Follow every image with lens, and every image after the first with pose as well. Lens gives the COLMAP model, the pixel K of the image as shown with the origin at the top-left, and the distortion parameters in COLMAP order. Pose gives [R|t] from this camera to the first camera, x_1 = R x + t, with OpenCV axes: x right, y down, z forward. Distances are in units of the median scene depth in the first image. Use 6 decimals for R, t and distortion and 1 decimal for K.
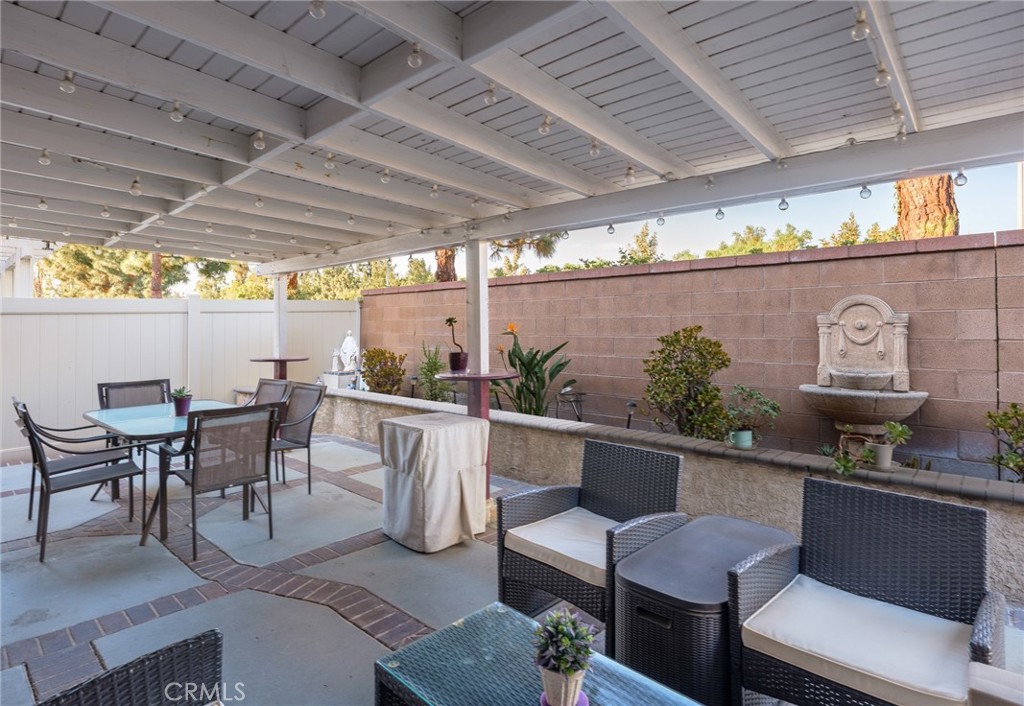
lens RADIAL K [[517.8, 0, 509.7], [0, 517.8, 319.2], [0, 0, 1]] dist [0.000403, 0.000523]
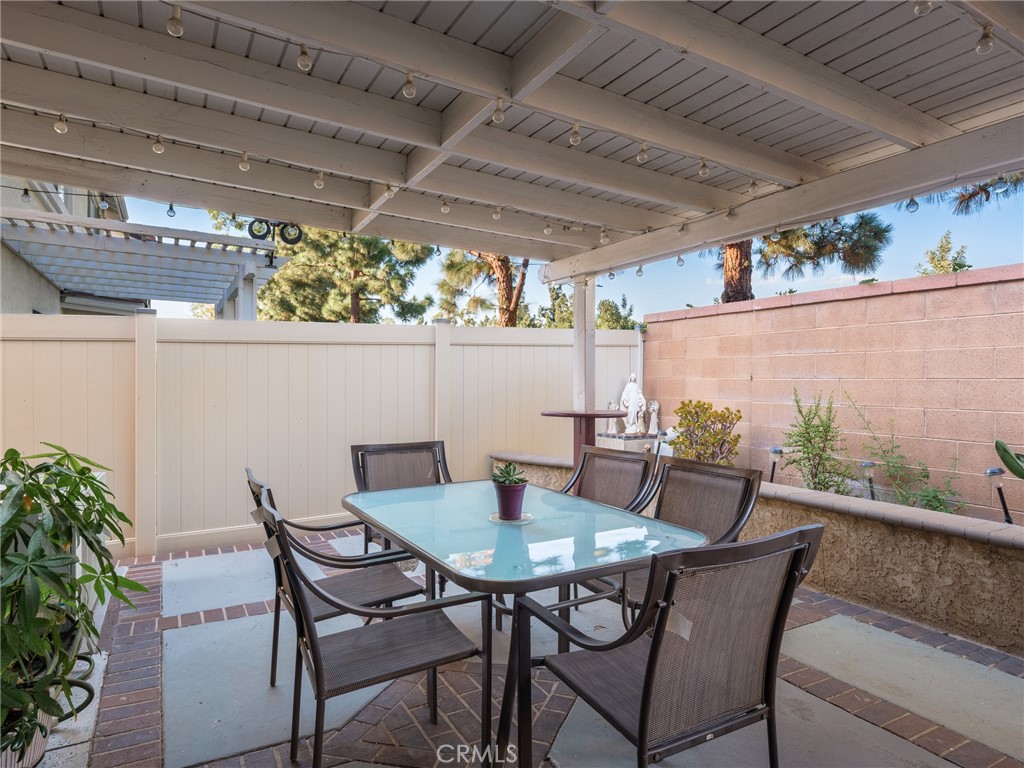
lens RADIAL K [[593.4, 0, 512.0], [0, 593.4, 384.0], [0, 0, 1]] dist [0.017491, -0.000110]
pose [[0.948741, 0.009349, -0.315917, -0.256619], [-0.002629, 0.999761, 0.021692, 0.022599], [0.316044, -0.019749, 0.948539, 0.254574]]
